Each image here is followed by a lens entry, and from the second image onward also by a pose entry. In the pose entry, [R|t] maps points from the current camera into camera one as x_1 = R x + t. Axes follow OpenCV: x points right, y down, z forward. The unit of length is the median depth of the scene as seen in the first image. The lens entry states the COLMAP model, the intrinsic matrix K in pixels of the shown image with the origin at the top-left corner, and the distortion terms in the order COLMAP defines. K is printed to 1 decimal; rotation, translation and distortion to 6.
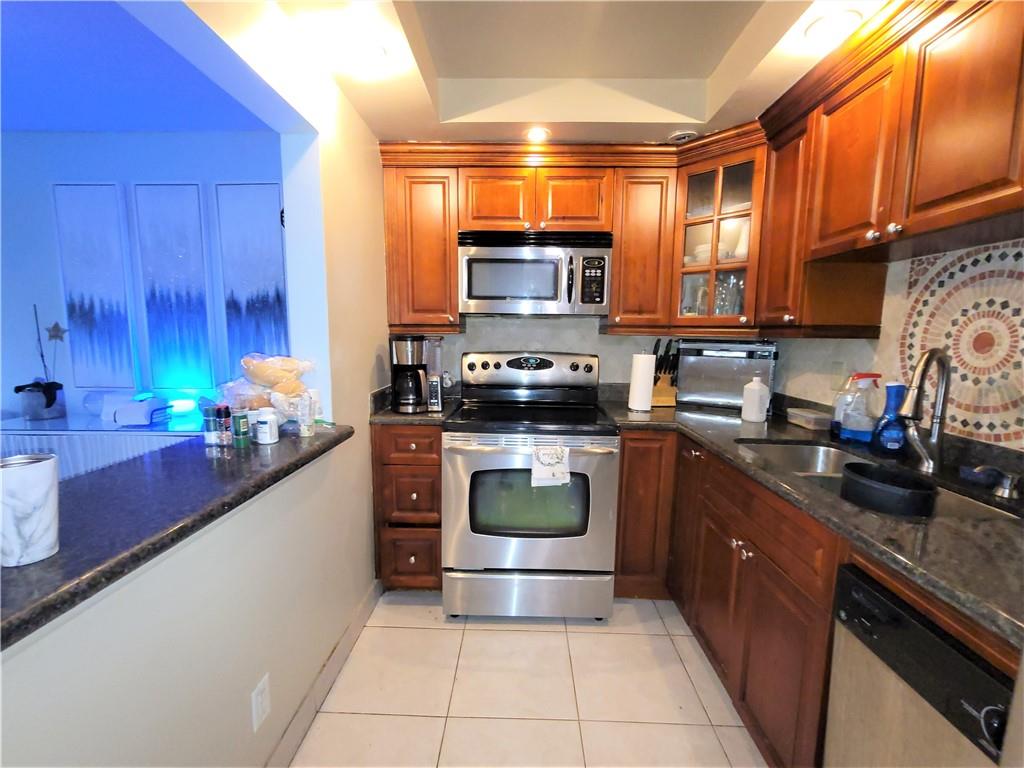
lens RADIAL K [[437.0, 0, 503.9], [0, 437.0, 385.8], [0, 0, 1]] dist [-0.000697, -0.000146]
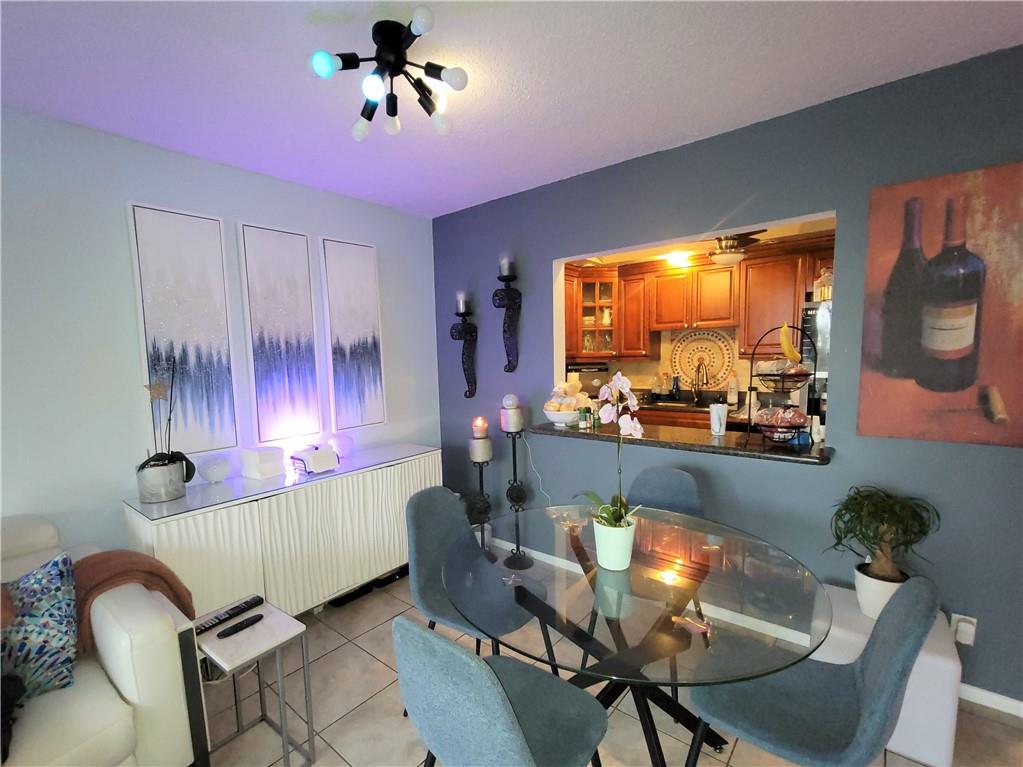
lens RADIAL K [[436.6, 0, 503.4], [0, 436.6, 385.3], [0, 0, 1]] dist [-0.000697, -0.000146]
pose [[0.648738, -0.080686, 0.756722, -1.181651], [0.130656, 0.991408, -0.006303, -0.043079], [-0.749712, 0.102959, 0.653706, 0.010820]]
